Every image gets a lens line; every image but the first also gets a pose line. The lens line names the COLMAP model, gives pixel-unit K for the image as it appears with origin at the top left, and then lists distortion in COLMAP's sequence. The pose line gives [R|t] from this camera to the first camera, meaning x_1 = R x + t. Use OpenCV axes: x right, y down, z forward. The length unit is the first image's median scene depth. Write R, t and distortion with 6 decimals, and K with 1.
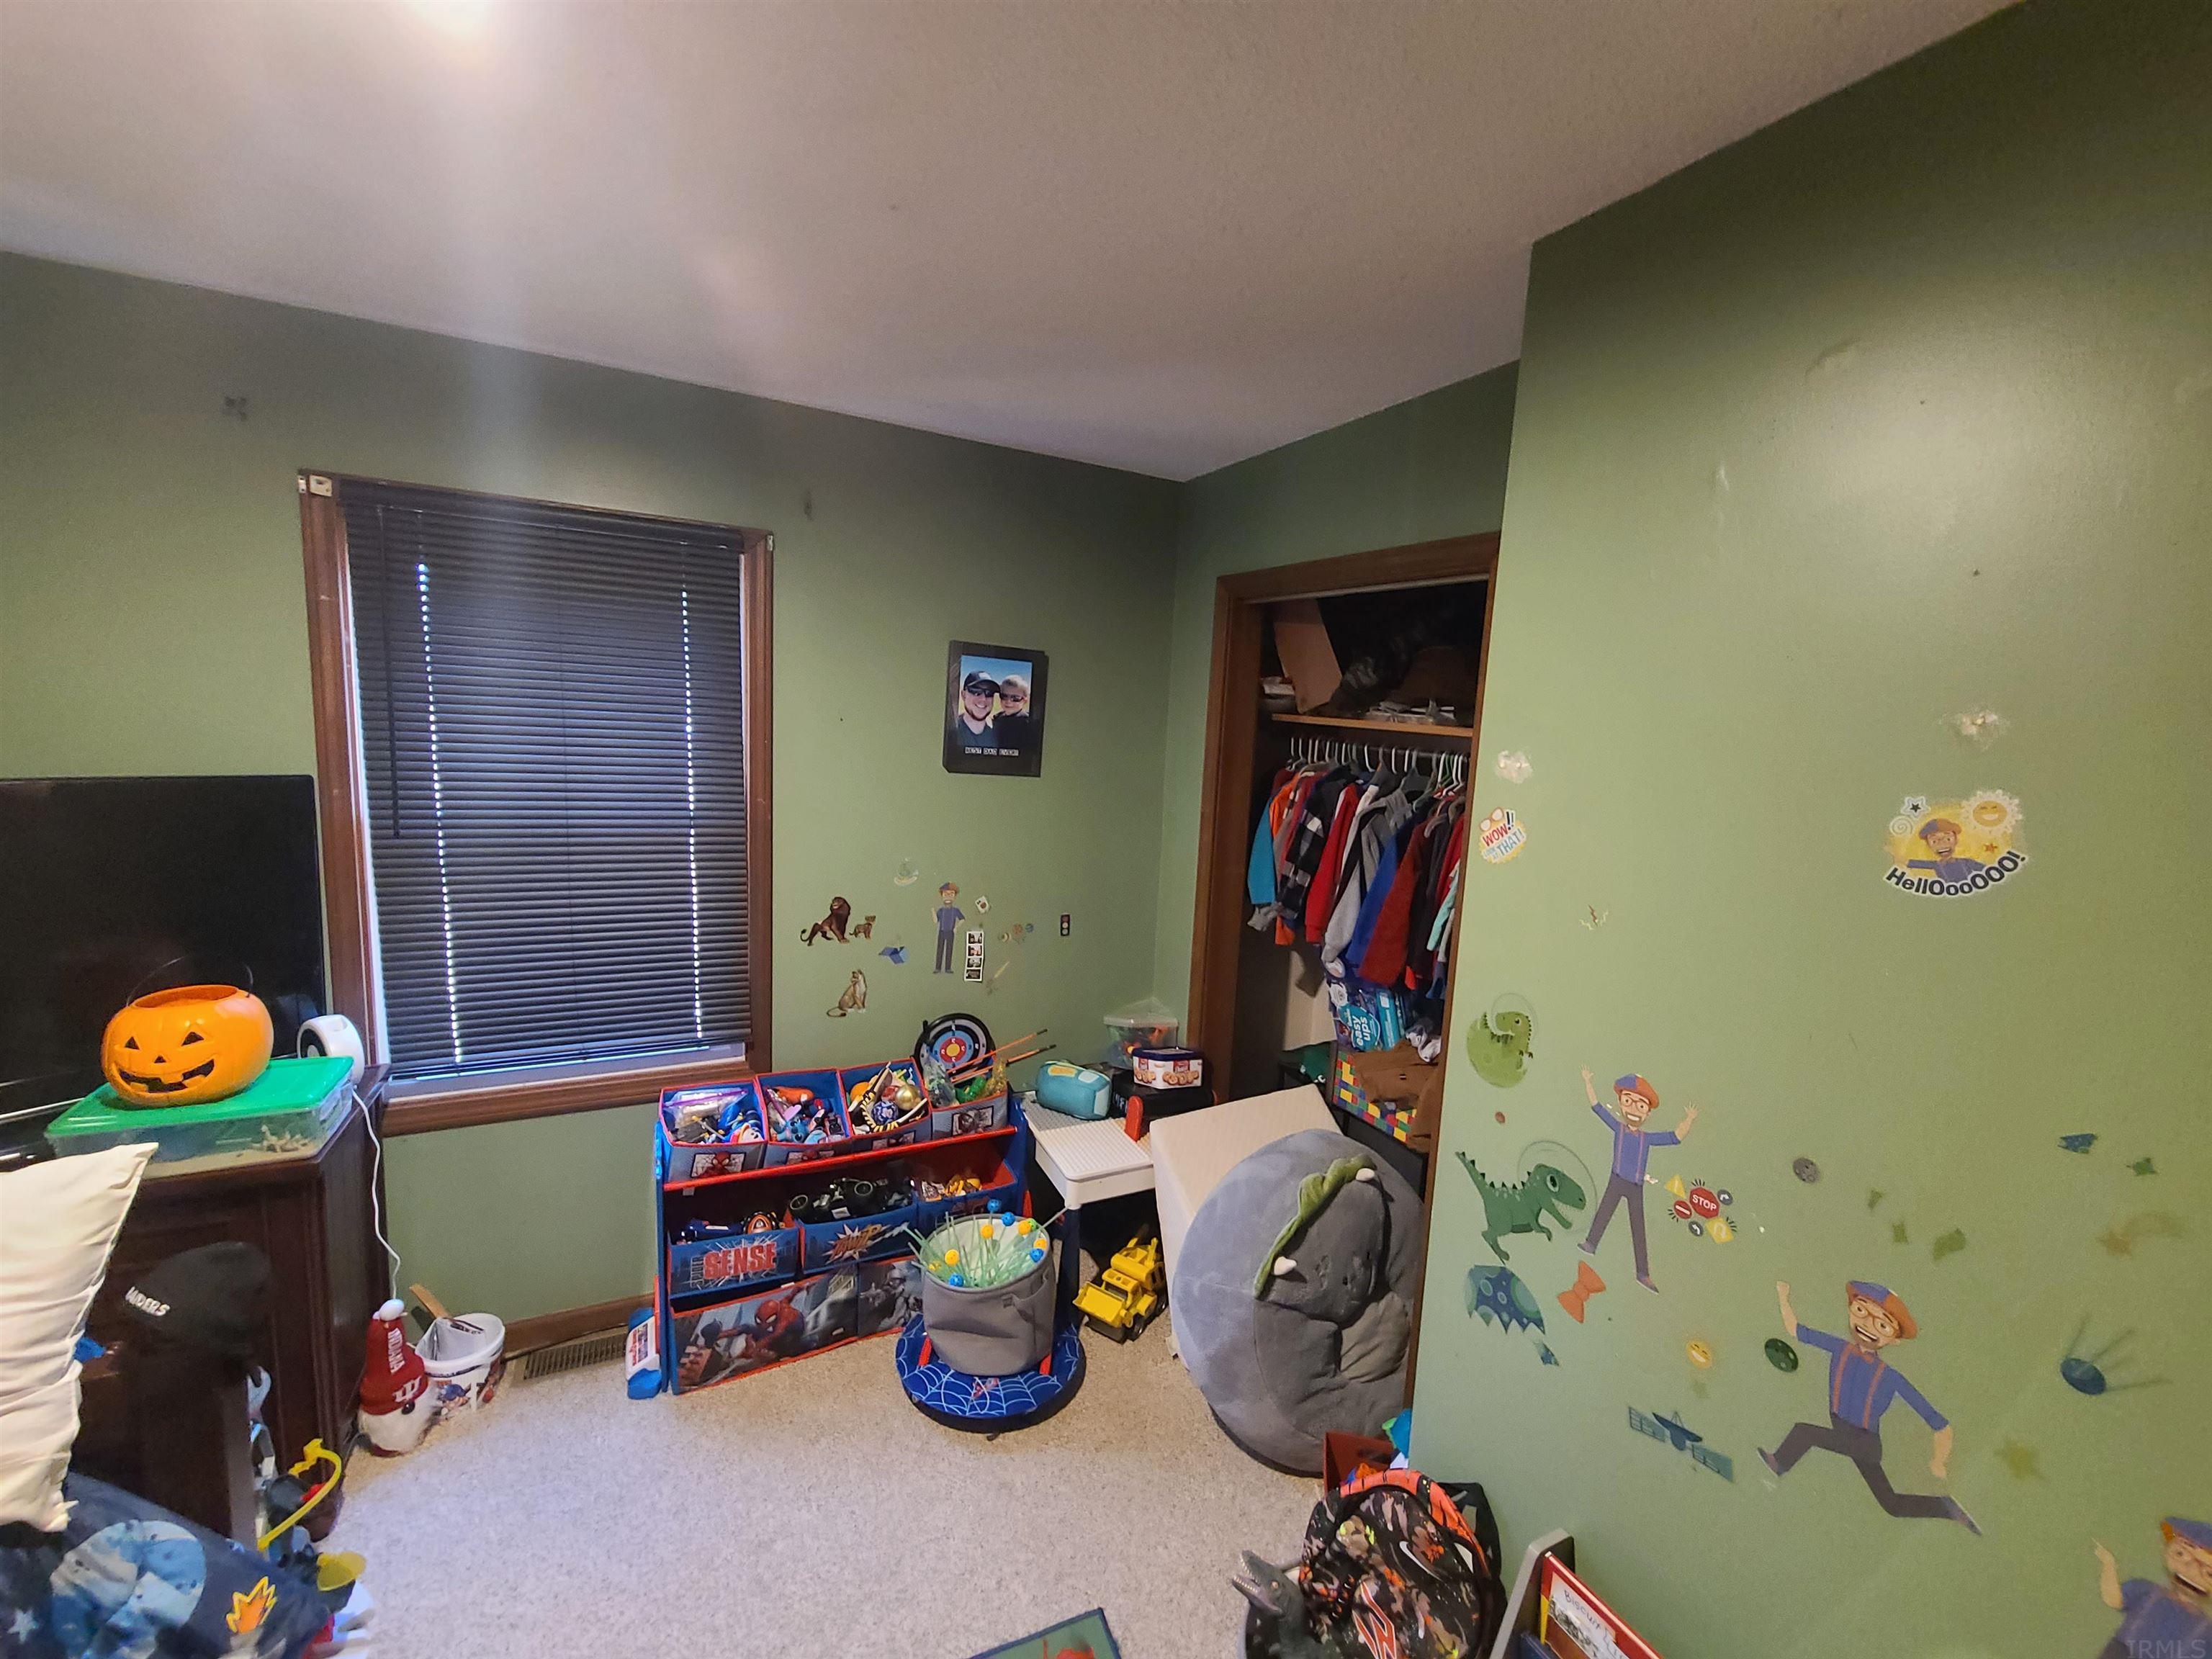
lens RADIAL K [[895.7, 0, 1102.4], [0, 895.7, 833.3], [0, 0, 1]] dist [-0.008898, -0.000796]
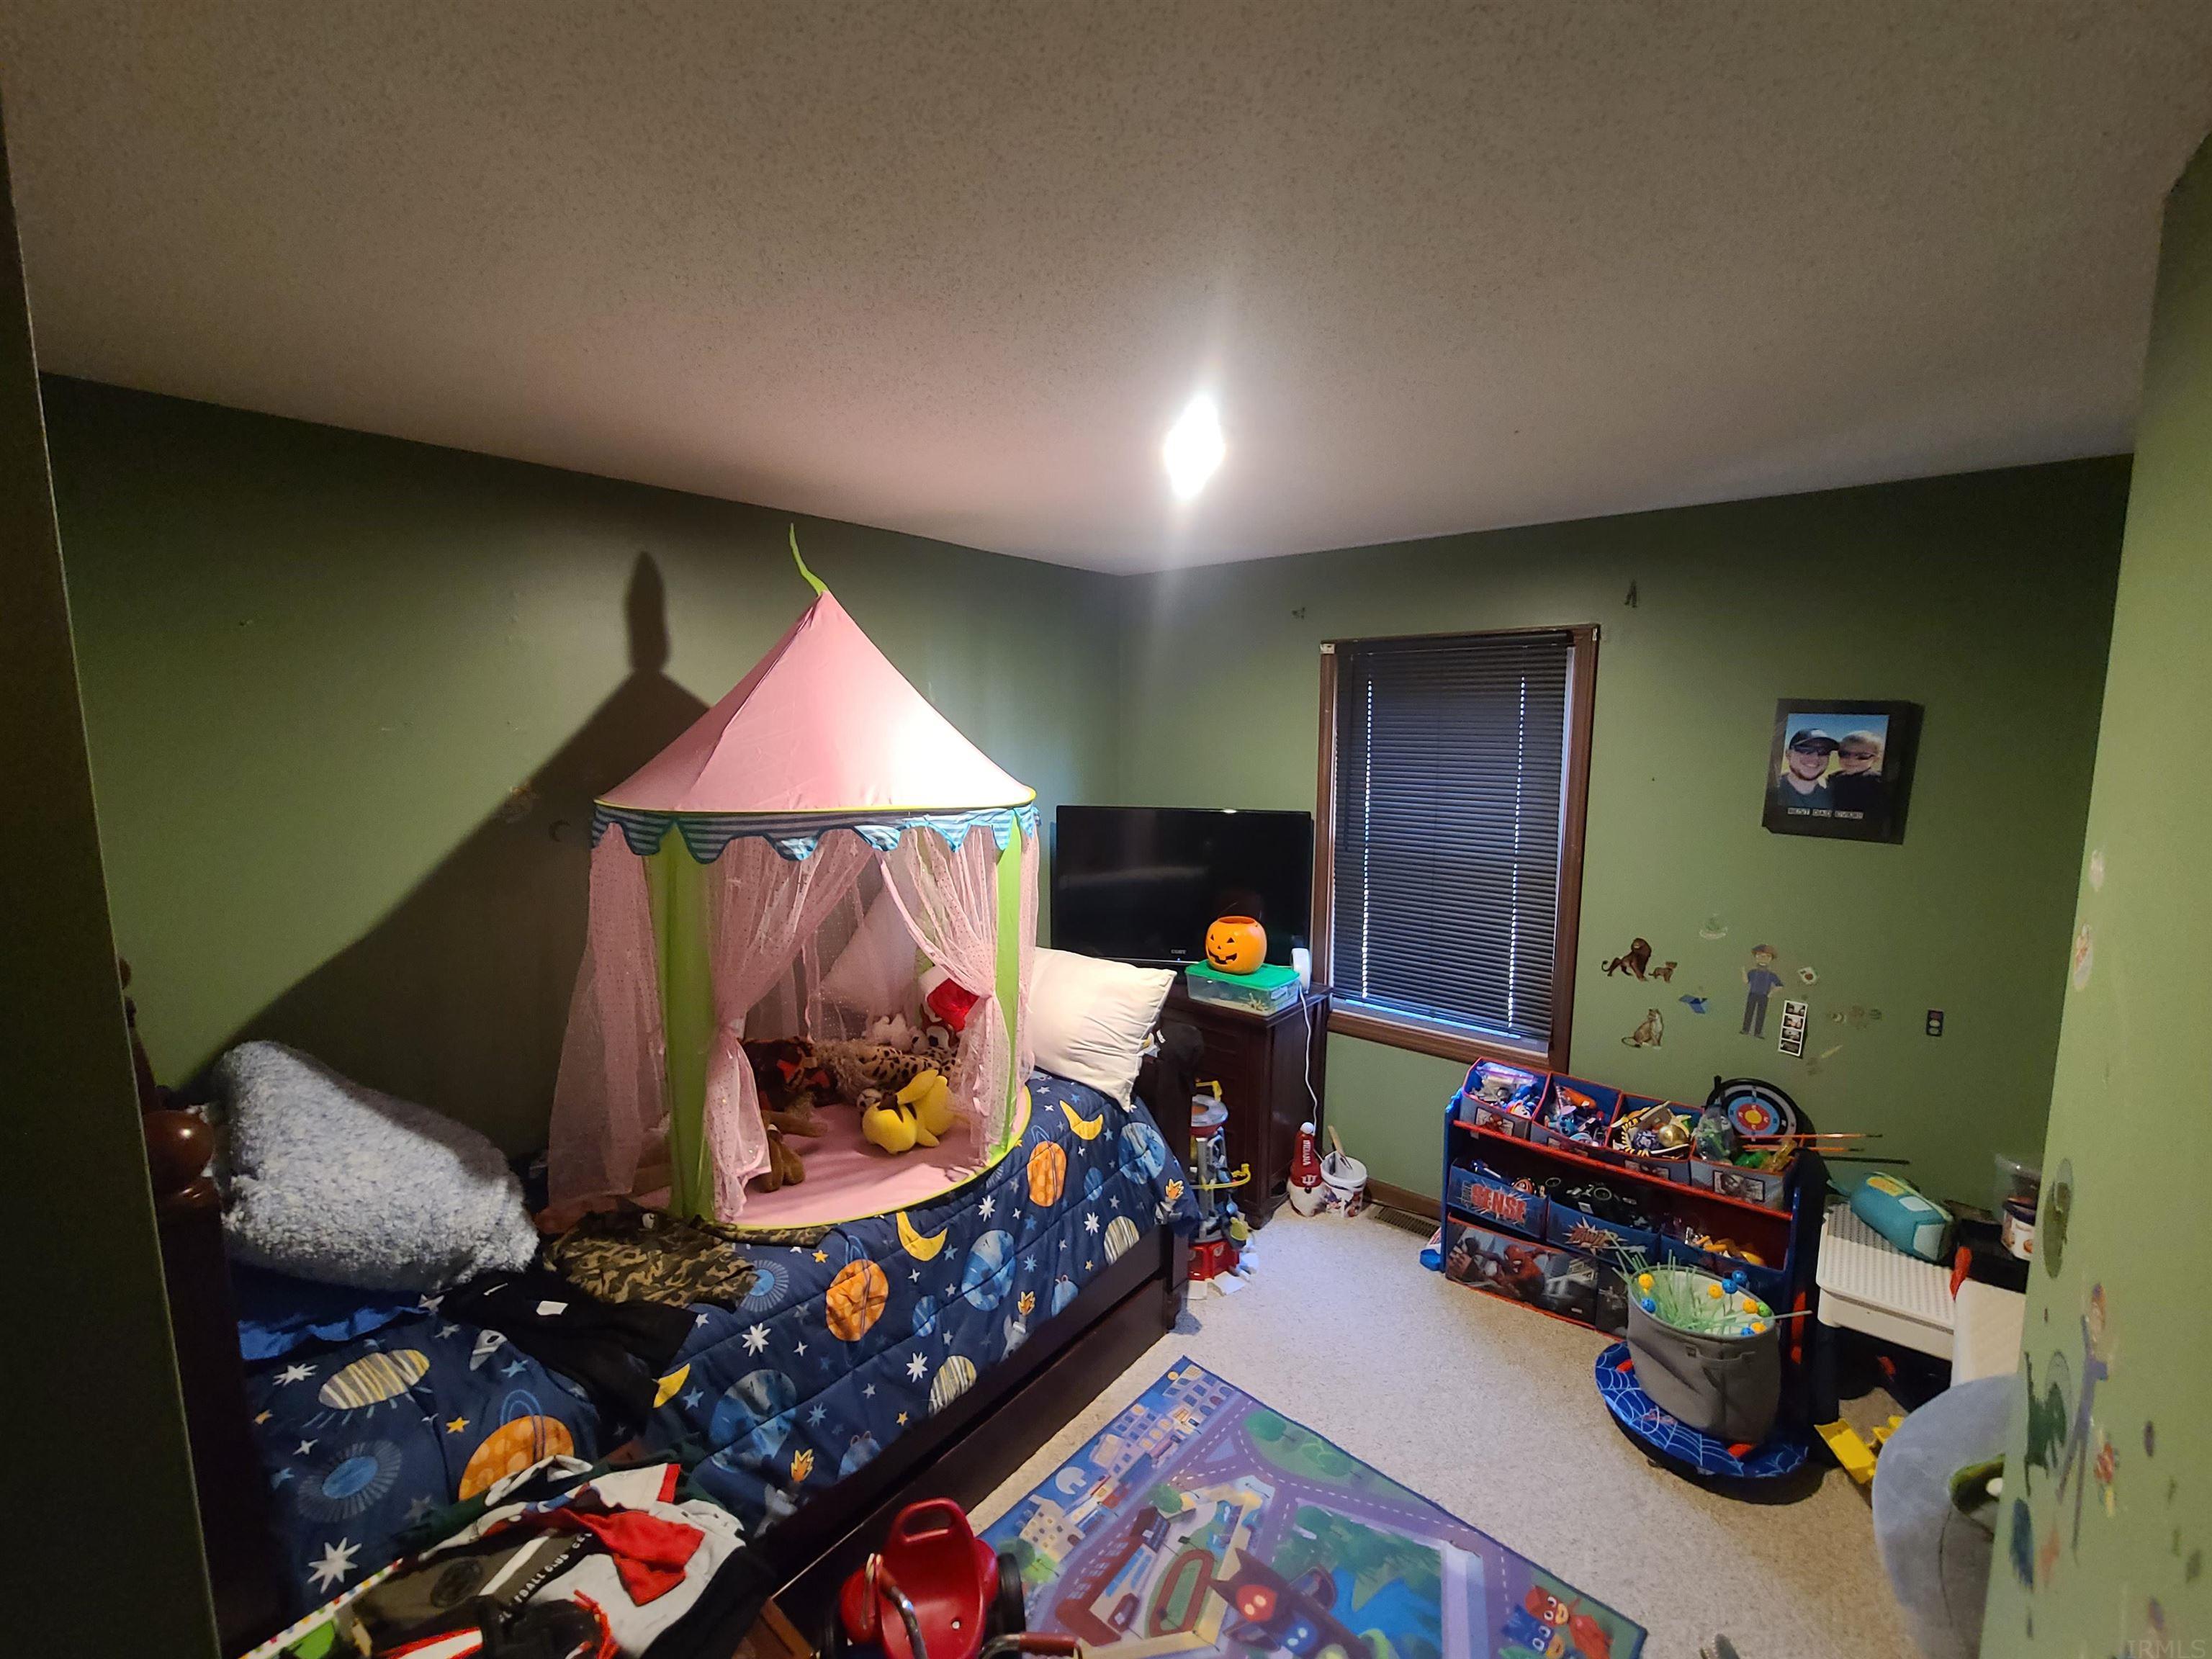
lens RADIAL K [[895.7, 0, 1113.5], [0, 895.7, 829.8], [0, 0, 1]] dist [-0.008898, -0.000796]
pose [[0.391854, 0.056882, -0.918267, 0.488193], [-0.095704, 0.995192, 0.020807, -0.024852], [0.915036, 0.079728, 0.395414, -0.049438]]
